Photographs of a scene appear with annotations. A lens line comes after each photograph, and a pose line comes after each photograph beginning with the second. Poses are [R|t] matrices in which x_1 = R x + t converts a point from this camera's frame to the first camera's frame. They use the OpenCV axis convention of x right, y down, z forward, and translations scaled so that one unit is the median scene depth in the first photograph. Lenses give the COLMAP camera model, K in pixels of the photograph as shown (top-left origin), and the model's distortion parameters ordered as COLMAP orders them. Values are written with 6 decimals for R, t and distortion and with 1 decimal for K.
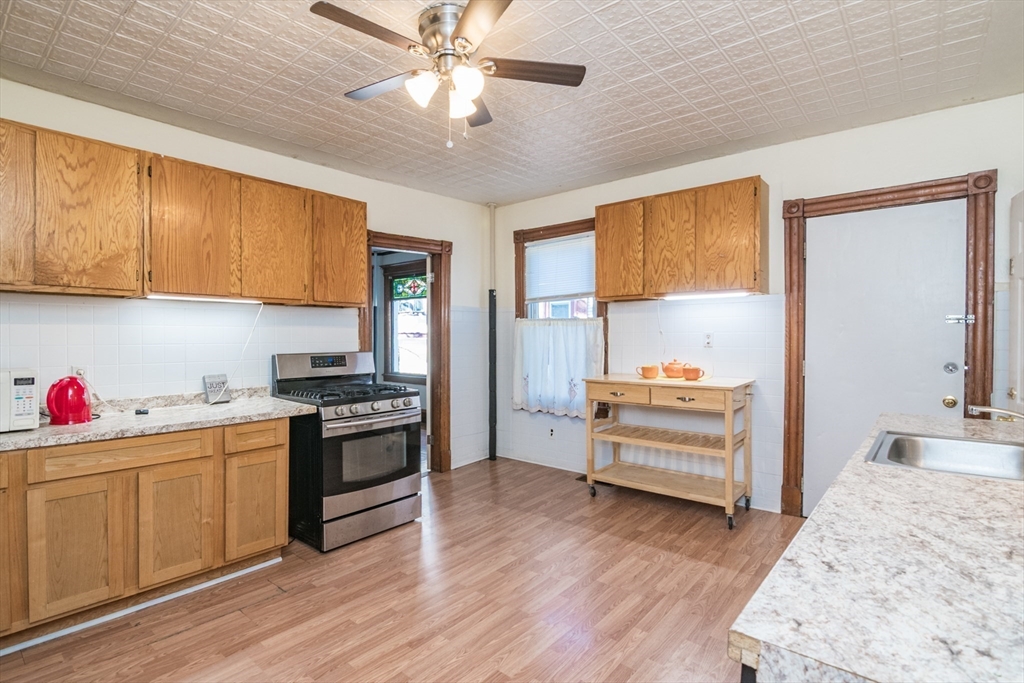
lens RADIAL K [[508.5, 0, 509.6], [0, 508.5, 351.7], [0, 0, 1]] dist [-0.006464, -0.001600]
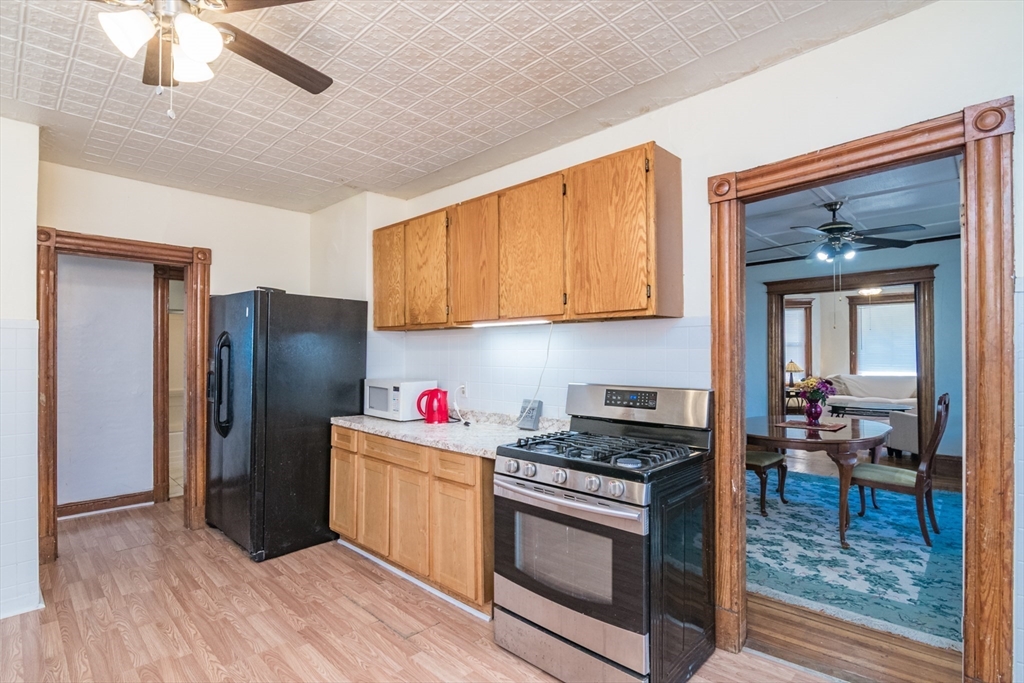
lens RADIAL K [[499.2, 0, 493.0], [0, 499.2, 349.7], [0, 0, 1]] dist [-0.002707, -0.000971]
pose [[-0.083564, -0.003131, -0.996497, 0.363036], [-0.024105, 0.999709, -0.001120, -0.046432], [0.996211, 0.023927, -0.083615, 0.978316]]
